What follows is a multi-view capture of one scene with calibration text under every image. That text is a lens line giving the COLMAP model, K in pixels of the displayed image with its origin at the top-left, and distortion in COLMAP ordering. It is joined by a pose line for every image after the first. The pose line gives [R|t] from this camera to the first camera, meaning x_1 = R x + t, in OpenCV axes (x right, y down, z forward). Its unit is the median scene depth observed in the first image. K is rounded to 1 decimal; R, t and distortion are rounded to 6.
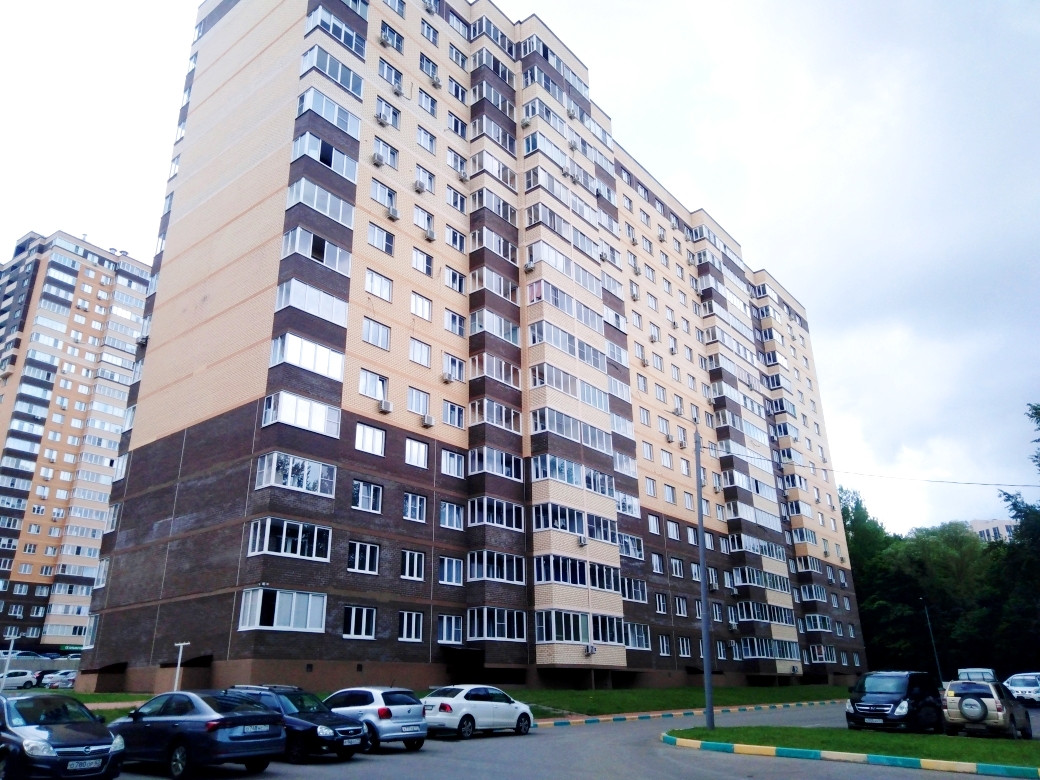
lens RADIAL K [[768.0, 0, 520.0], [0, 768.0, 390.0], [0, 0, 1]] dist [0.039308, -0.002099]
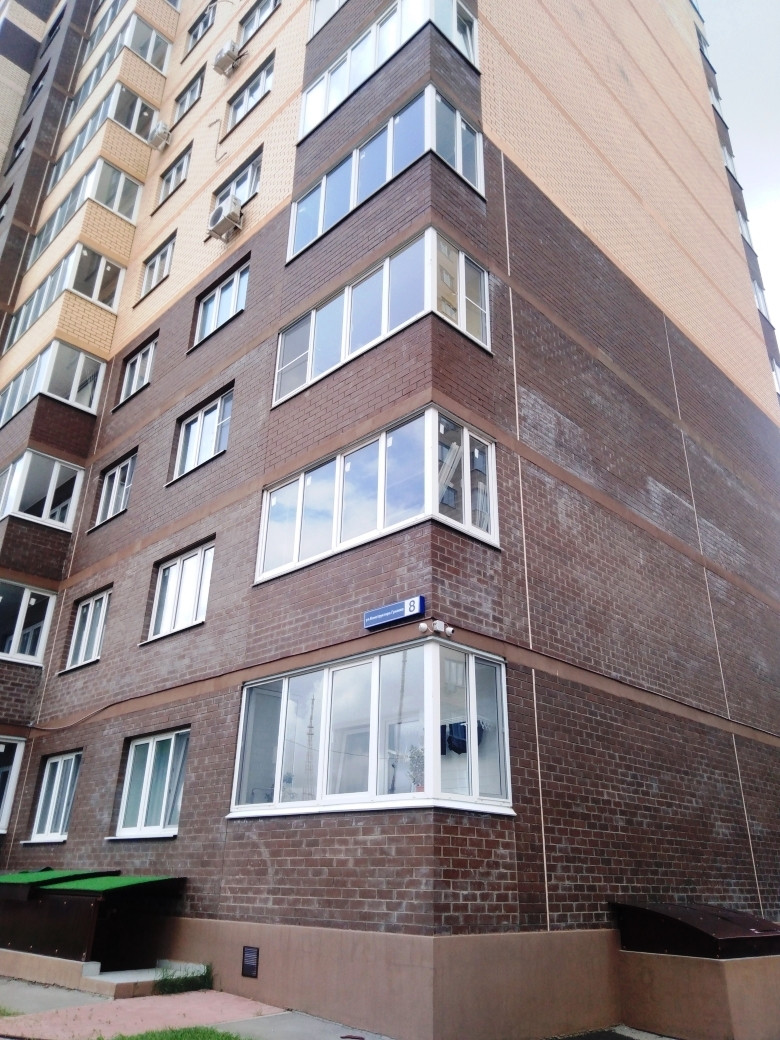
lens RADIAL K [[768.0, 0, 390.0], [0, 768.0, 520.0], [0, 0, 1]] dist [0.039308, -0.002099]
pose [[0.101532, 0.440676, 0.891906, -0.822669], [-0.381290, 0.845314, -0.374250, 0.379618], [-0.918863, -0.302076, 0.253852, 1.072175]]
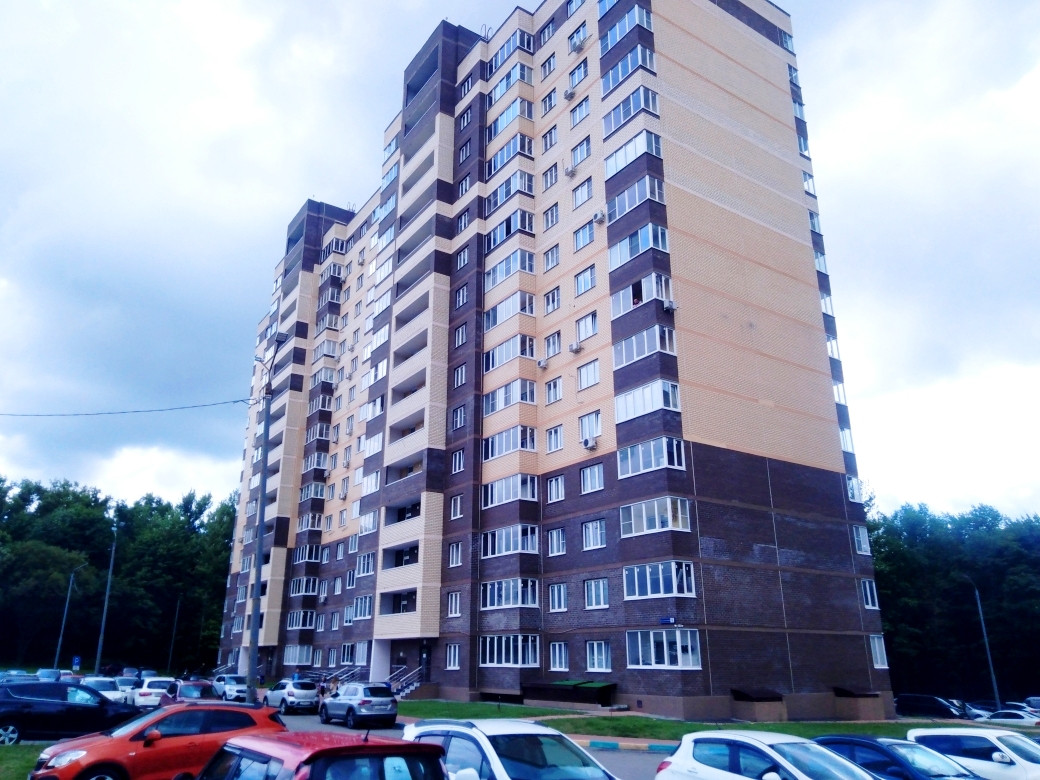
lens RADIAL K [[768.0, 0, 520.0], [0, 768.0, 390.0], [0, 0, 1]] dist [0.039308, -0.002099]
pose [[0.287001, 0.334957, 0.897460, -1.581078], [-0.350032, 0.908758, -0.227236, 0.337502], [-0.891688, -0.248923, 0.378061, 0.998056]]
